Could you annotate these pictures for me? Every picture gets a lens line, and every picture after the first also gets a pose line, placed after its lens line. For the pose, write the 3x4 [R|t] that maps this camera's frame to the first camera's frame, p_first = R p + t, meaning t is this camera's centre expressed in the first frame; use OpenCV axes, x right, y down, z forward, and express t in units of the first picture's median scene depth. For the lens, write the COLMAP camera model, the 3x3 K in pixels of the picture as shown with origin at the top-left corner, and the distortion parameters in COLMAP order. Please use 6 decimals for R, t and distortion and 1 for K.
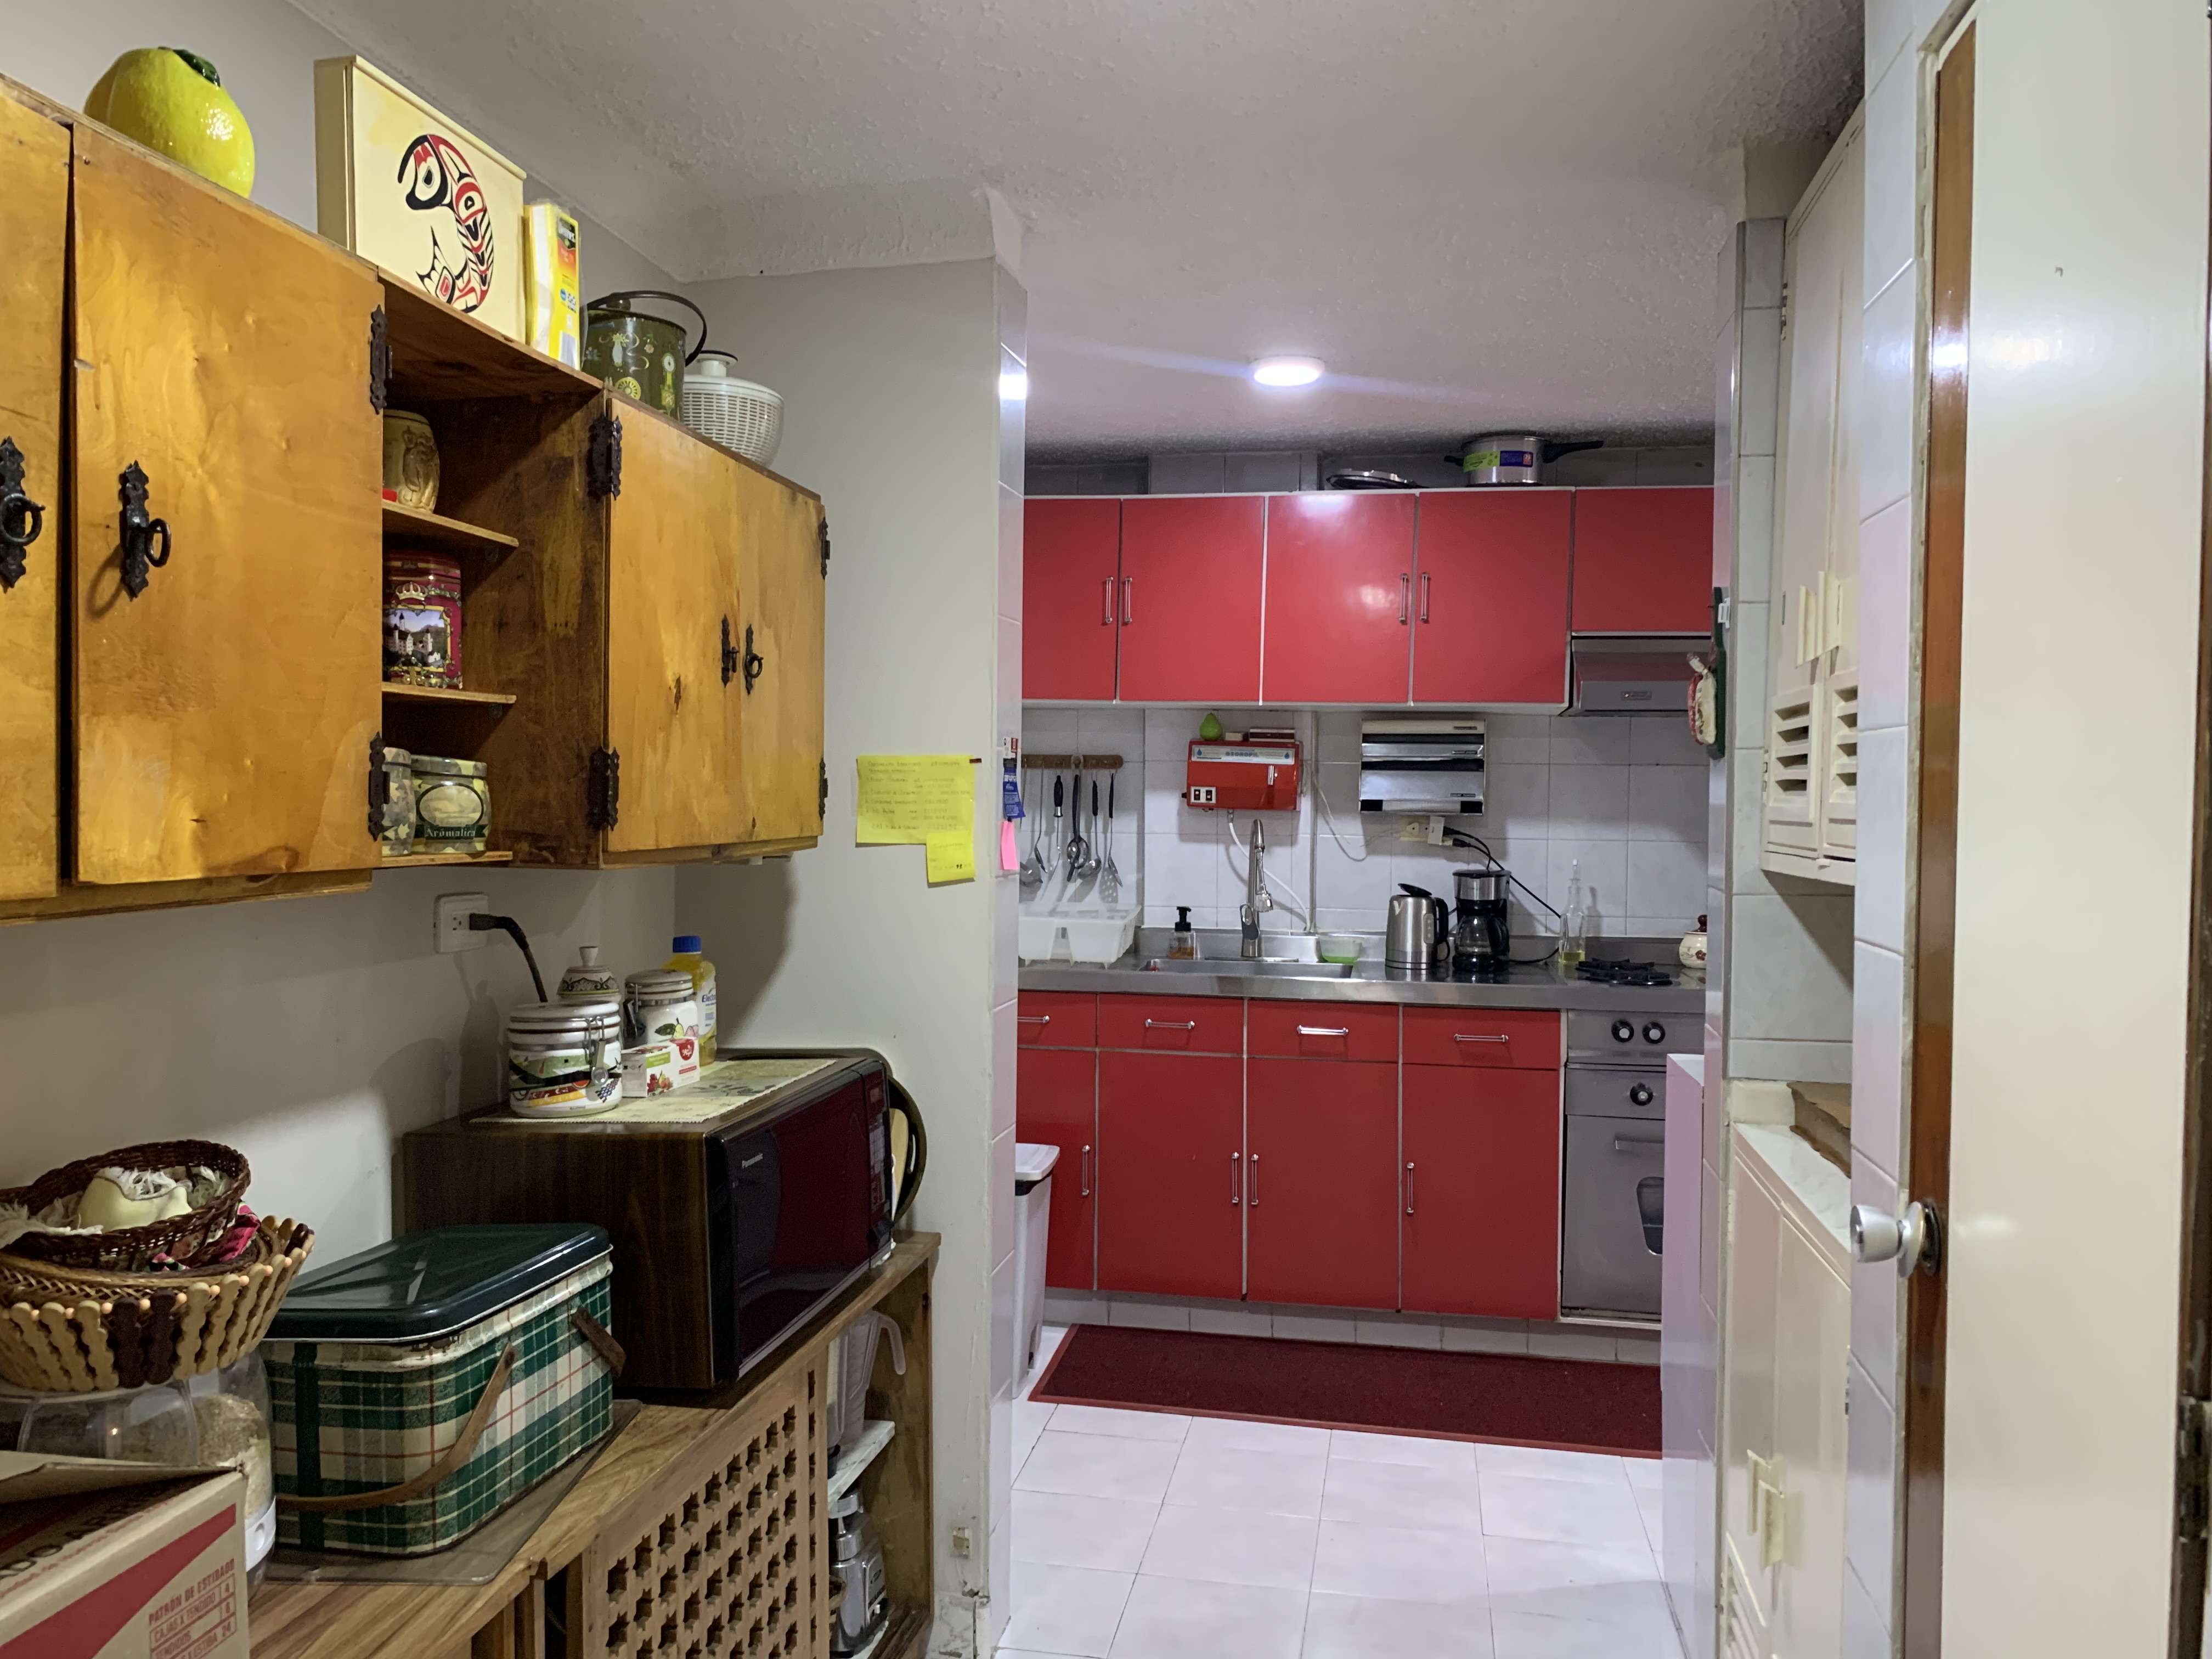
lens RADIAL K [[1683.1, 0, 1106.2], [0, 1683.1, 825.2], [0, 0, 1]] dist [0.030855, -0.047529]
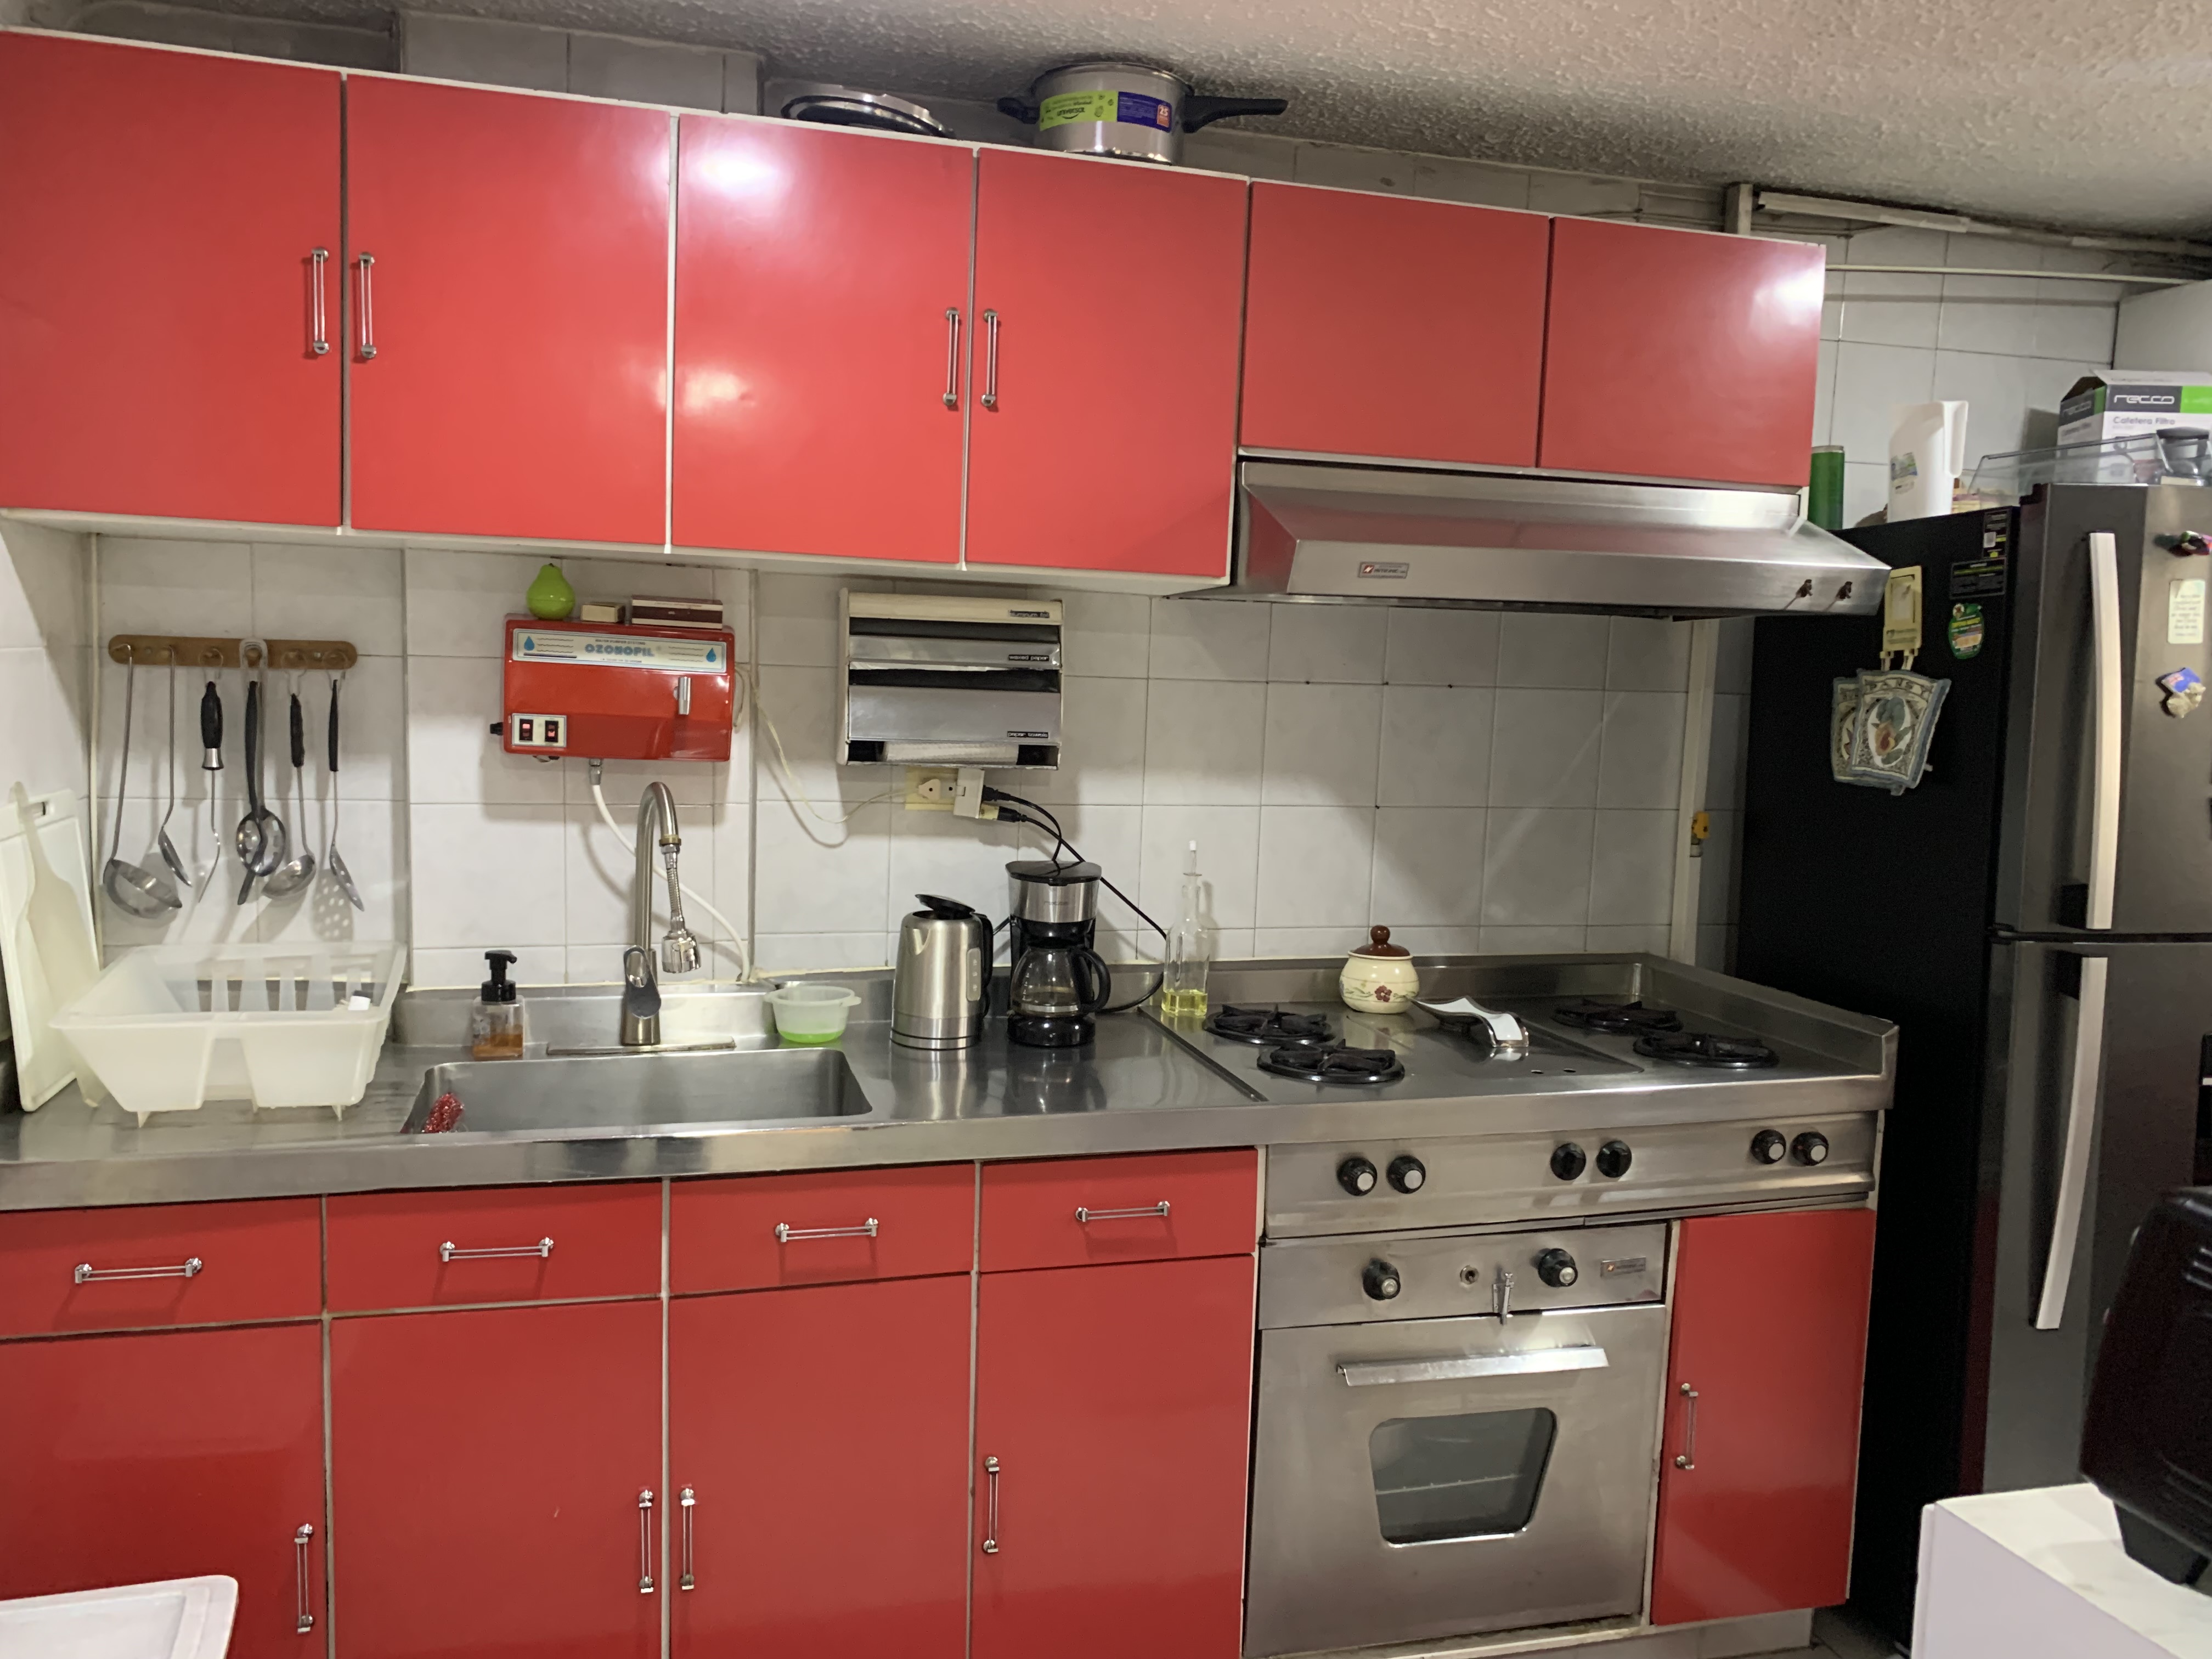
lens RADIAL K [[1683.1, 0, 1084.2], [0, 1683.1, 849.0], [0, 0, 1]] dist [0.030855, -0.047529]
pose [[0.906412, -0.027689, 0.421486, -0.007453], [-0.015082, 0.995091, 0.097806, -0.034133], [-0.422125, -0.095010, 0.901545, 0.476969]]
